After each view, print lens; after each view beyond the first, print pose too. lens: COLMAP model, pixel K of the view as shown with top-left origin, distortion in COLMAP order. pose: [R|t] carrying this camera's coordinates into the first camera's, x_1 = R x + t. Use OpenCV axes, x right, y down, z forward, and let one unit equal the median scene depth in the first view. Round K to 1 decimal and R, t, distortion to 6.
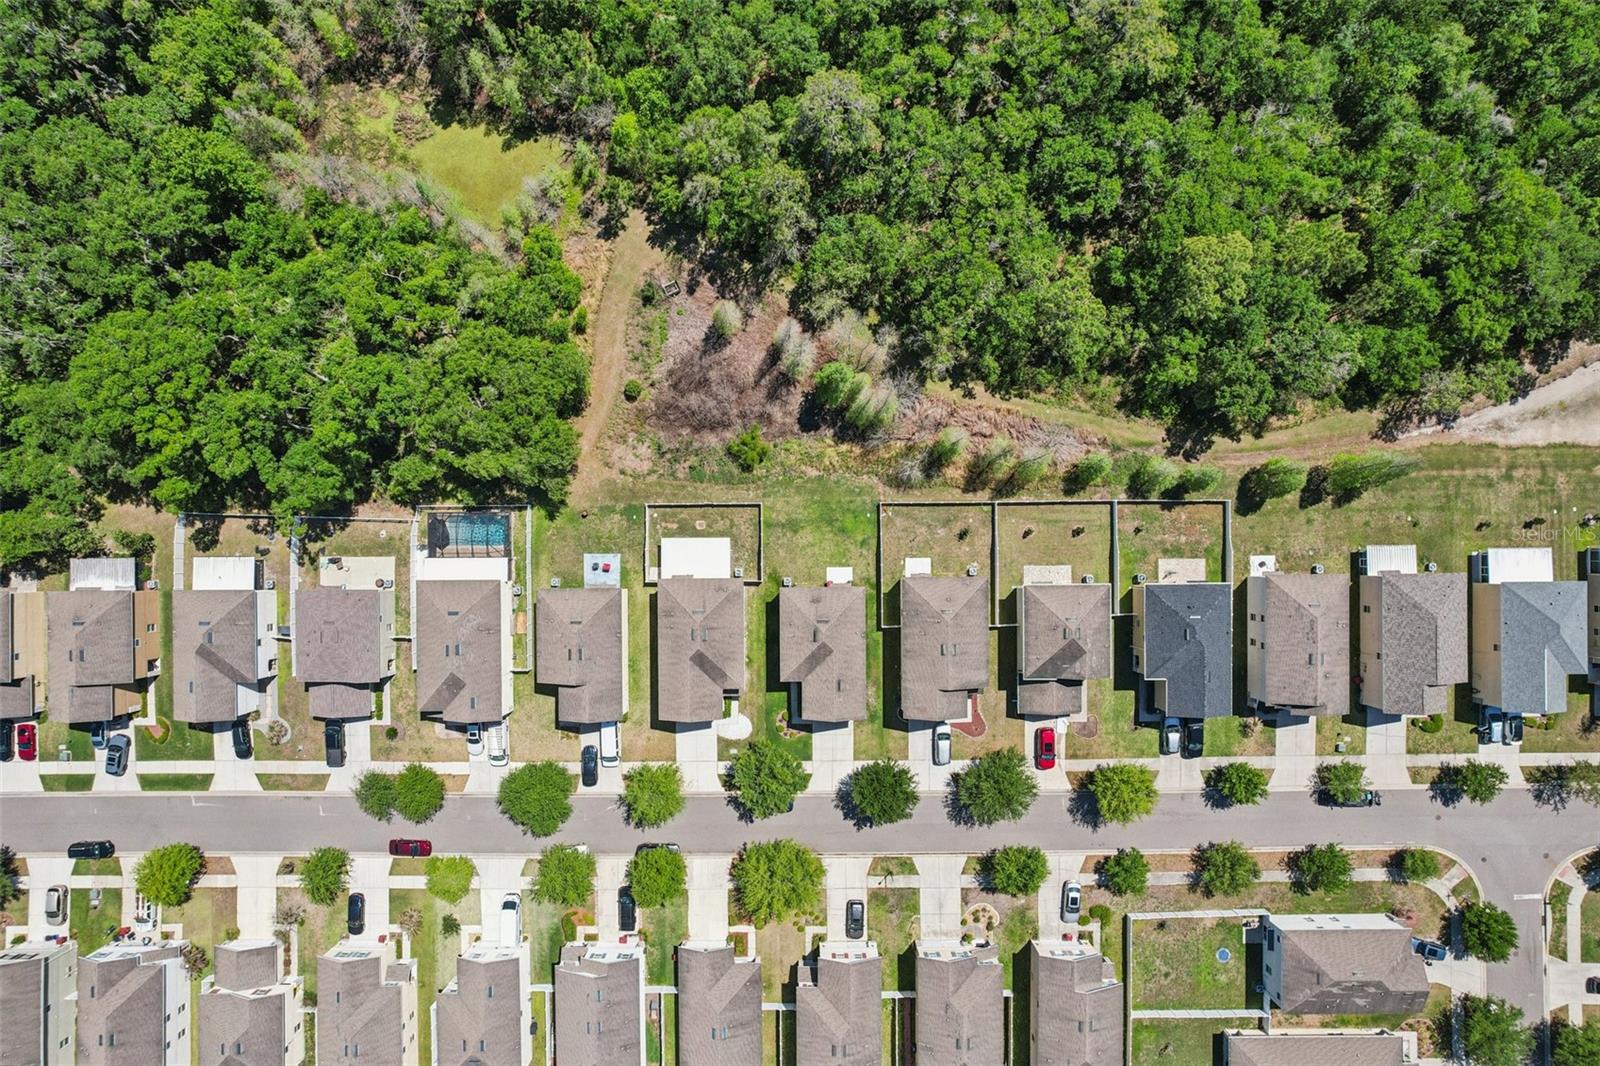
lens RADIAL K [[1059.1, 0, 800.0], [0, 1059.1, 533.0], [0, 0, 1]] dist [-0.051408, 0.065142]
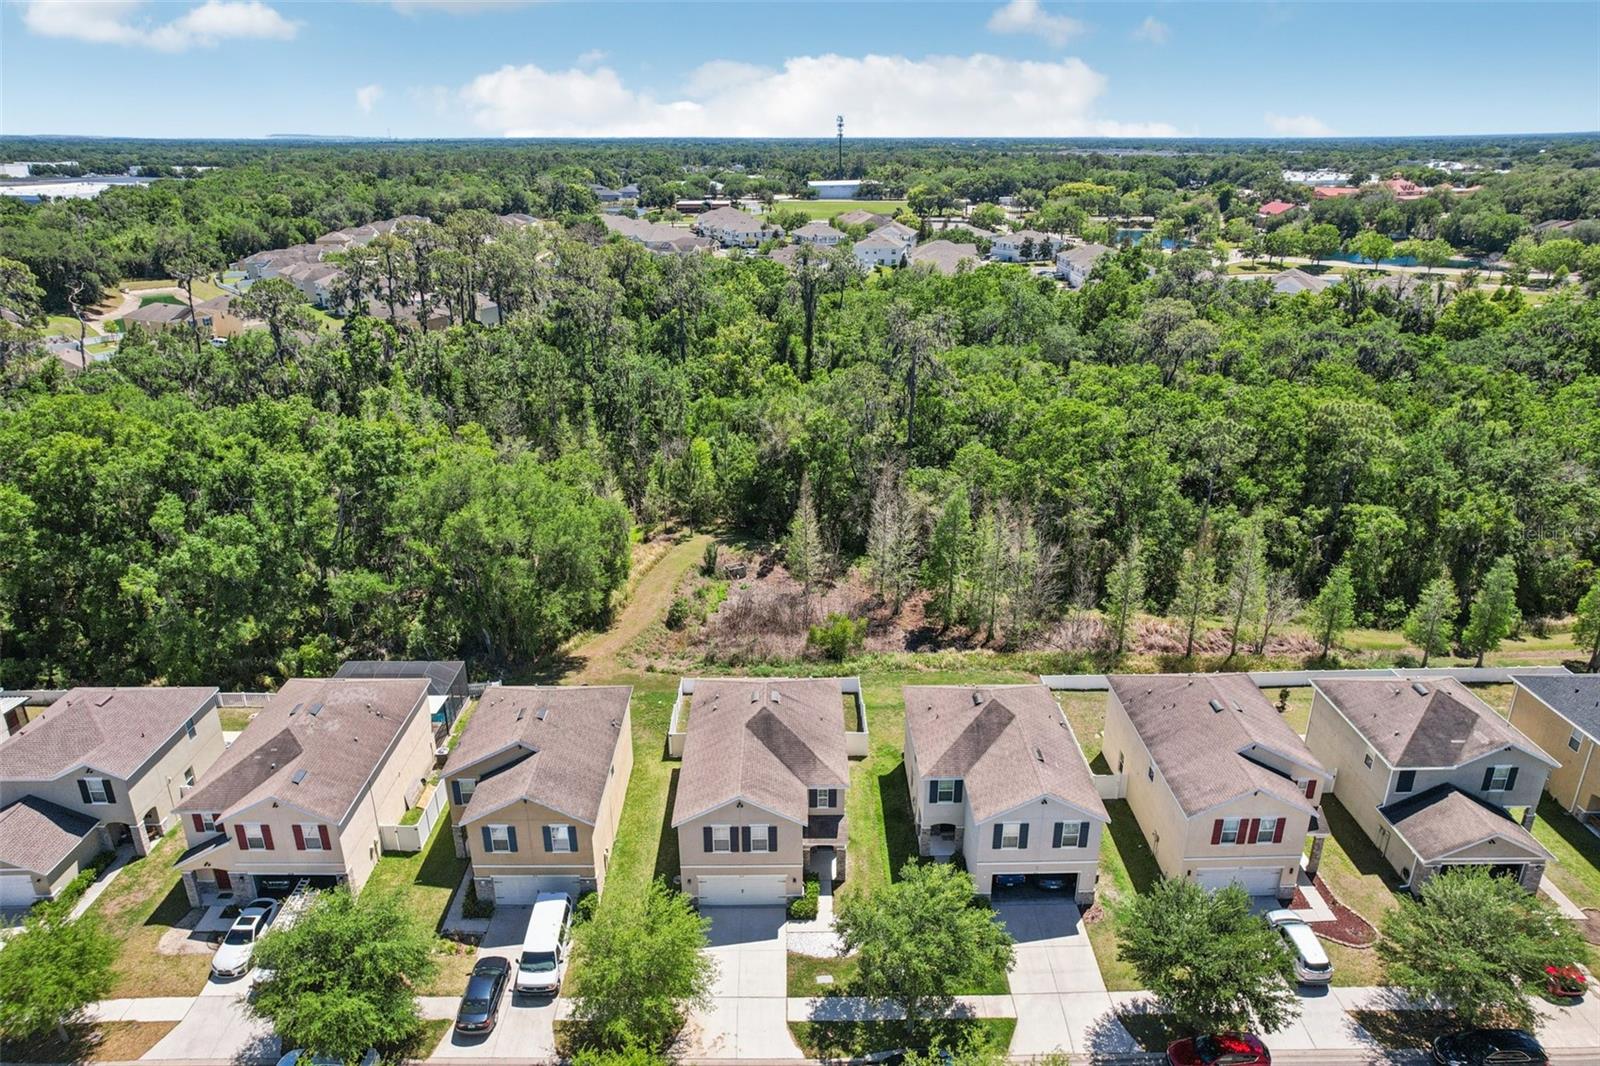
lens RADIAL K [[1050.5, 0, 806.6], [0, 1050.5, 535.1], [0, 0, 1]] dist [-0.060461, 0.046367]
pose [[0.999932, -0.011584, 0.000905, -0.068418], [0.004916, 0.351159, -0.936303, 0.539868], [0.010529, 0.936244, 0.351192, 0.682469]]
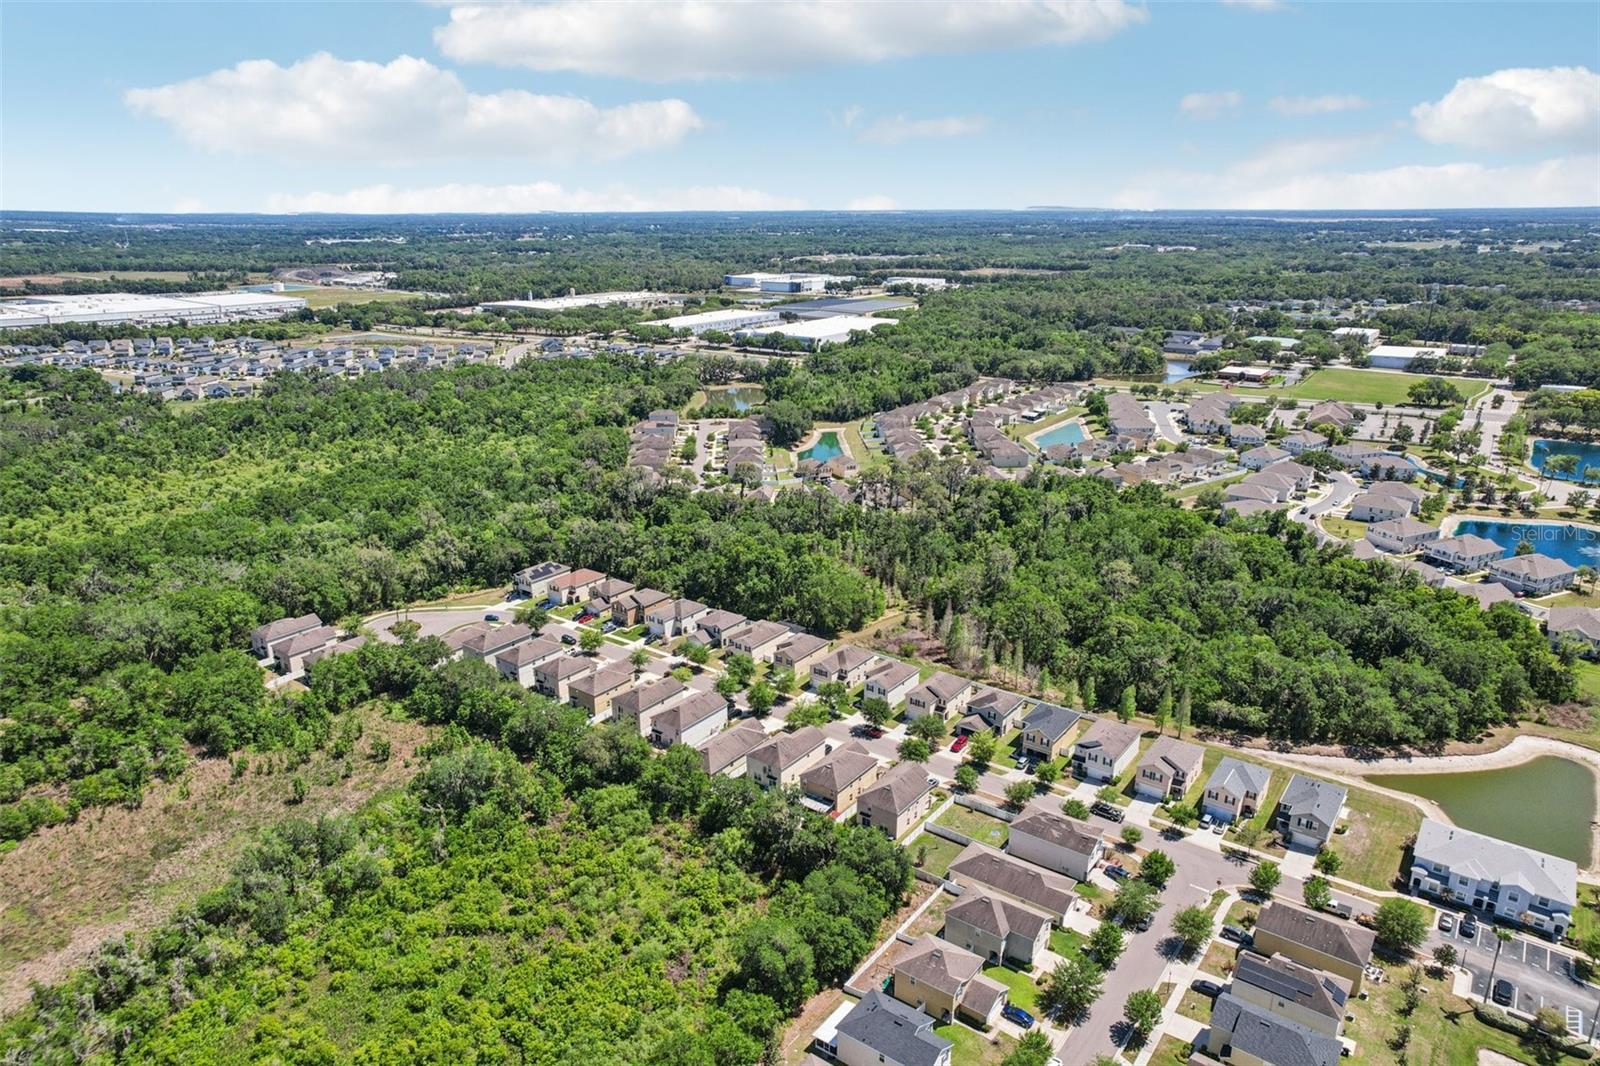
lens RADIAL K [[1025.4, 0, 800.0], [0, 1025.4, 533.0], [0, 0, 1]] dist [-0.022388, 0.002351]
pose [[0.795341, 0.169670, -0.581932, 0.973262], [-0.606147, 0.229448, -0.761537, 1.635723], [0.004313, 0.958418, 0.285334, 0.137848]]
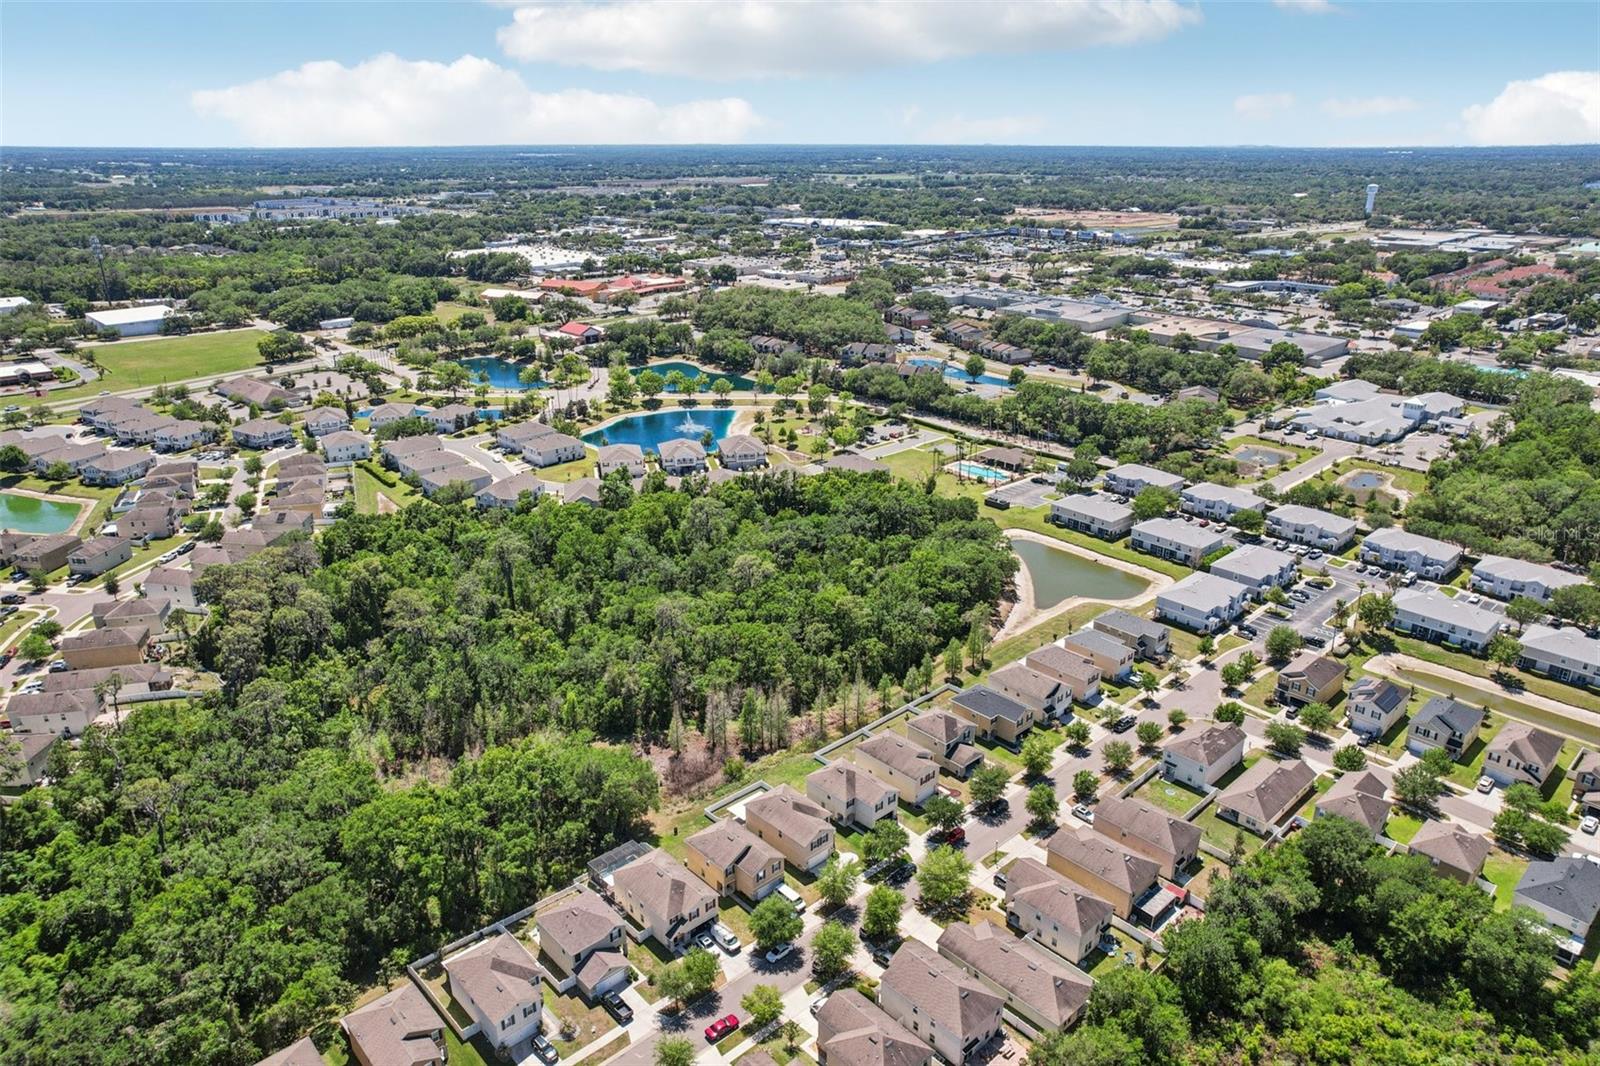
lens RADIAL K [[1050.5, 0, 806.6], [0, 1050.5, 535.1], [0, 0, 1]] dist [-0.060461, 0.046367]
pose [[0.737859, -0.242408, 0.629922, -0.857961], [0.674823, 0.246523, -0.695586, 1.019520], [0.013326, 0.938331, 0.345482, 0.114031]]
